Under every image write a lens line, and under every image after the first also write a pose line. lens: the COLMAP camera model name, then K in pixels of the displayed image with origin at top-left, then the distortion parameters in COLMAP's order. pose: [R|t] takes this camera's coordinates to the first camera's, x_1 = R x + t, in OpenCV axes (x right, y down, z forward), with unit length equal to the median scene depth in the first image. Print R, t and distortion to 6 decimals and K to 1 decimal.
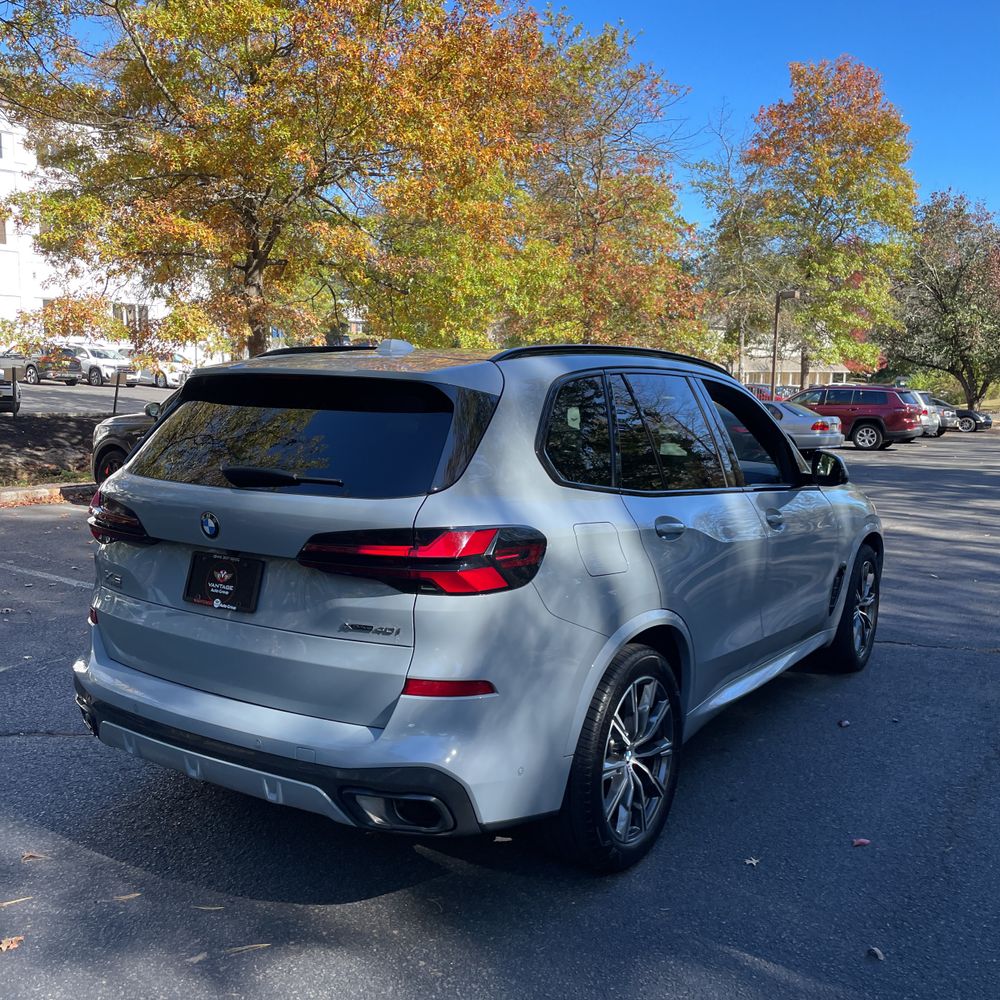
lens RADIAL K [[1016.4, 0, 499.6], [0, 1016.4, 505.6], [0, 0, 1]] dist [0.009167, 0.000000]
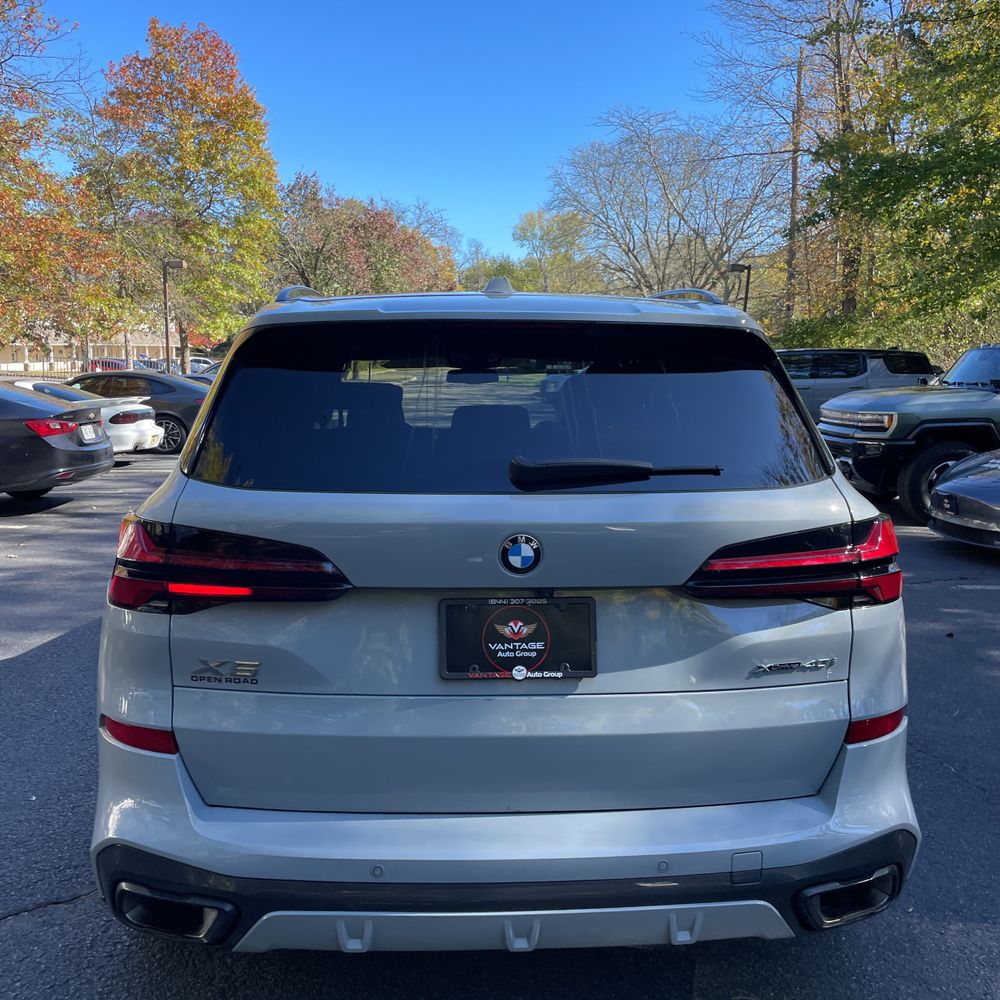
lens RADIAL K [[1016.4, 0, 499.8], [0, 1016.4, 493.1], [0, 0, 1]] dist [0.009167, 0.000000]
pose [[0.800112, -0.080595, 0.594412, -0.657066], [0.073404, 0.996640, 0.036326, -0.041595], [-0.595343, 0.014568, 0.803340, 0.485391]]
